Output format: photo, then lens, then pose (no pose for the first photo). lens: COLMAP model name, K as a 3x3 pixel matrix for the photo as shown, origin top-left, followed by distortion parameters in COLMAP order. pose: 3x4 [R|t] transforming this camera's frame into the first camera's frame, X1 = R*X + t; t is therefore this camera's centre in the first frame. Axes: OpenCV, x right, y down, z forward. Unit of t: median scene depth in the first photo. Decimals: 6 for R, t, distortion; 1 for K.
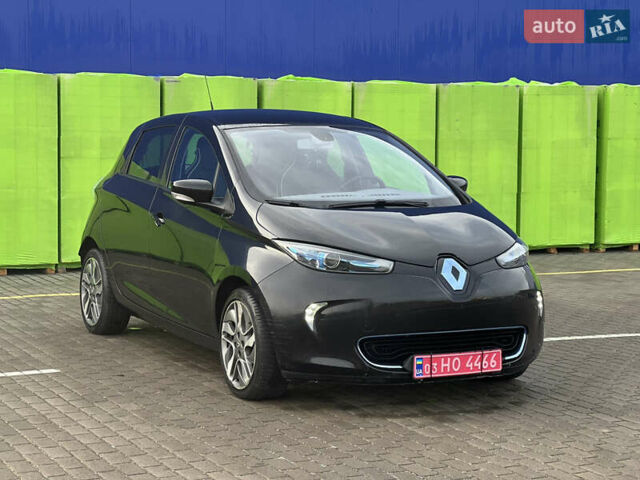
lens RADIAL K [[1429.4, 0, 320.0], [0, 1429.4, 240.0], [0, 0, 1]] dist [-0.043661, 2.292165]
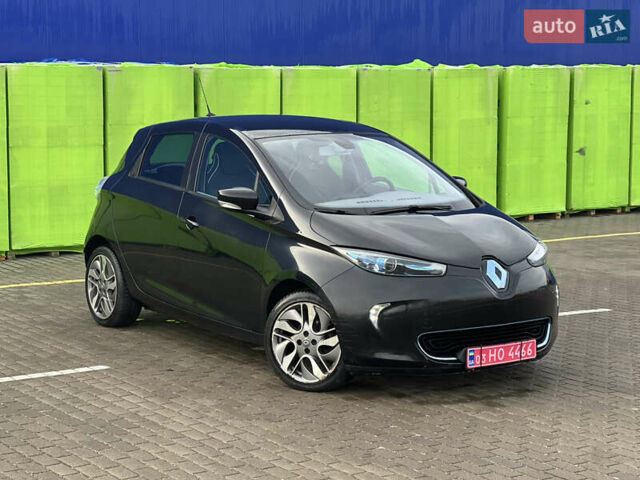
lens RADIAL K [[1429.4, 0, 320.0], [0, 1429.4, 240.0], [0, 0, 1]] dist [-0.043661, 2.292165]
pose [[0.990083, -0.023288, 0.138537, -0.189383], [0.018432, 0.999173, 0.036233, -0.043994], [-0.139266, -0.033321, 0.989694, -0.086597]]
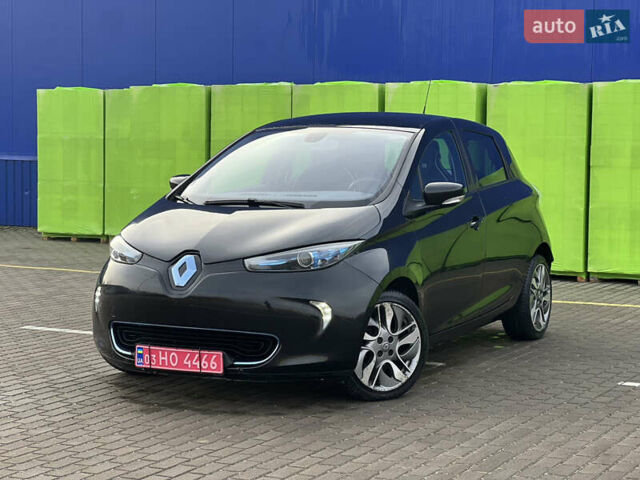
lens RADIAL K [[1429.4, 0, 320.0], [0, 1429.4, 240.0], [0, 0, 1]] dist [-0.043661, 2.292165]
pose [[0.605778, 0.056713, -0.793610, 0.906079], [-0.068525, 0.997469, 0.018975, -0.022297], [0.792678, 0.042888, 0.608131, 0.440301]]
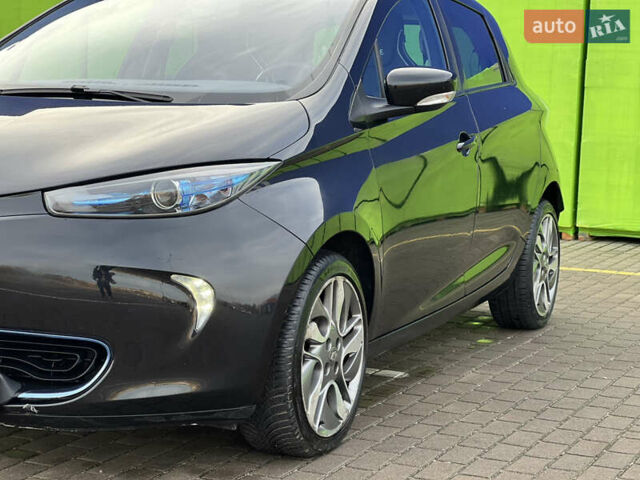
lens RADIAL K [[1429.4, 0, 320.0], [0, 1429.4, 240.0], [0, 0, 1]] dist [-0.043661, 2.292165]
pose [[0.647751, 0.094826, -0.755928, 0.553976], [-0.088458, 0.994874, 0.049000, -0.003930], [0.756699, 0.035128, 0.652819, 0.731755]]
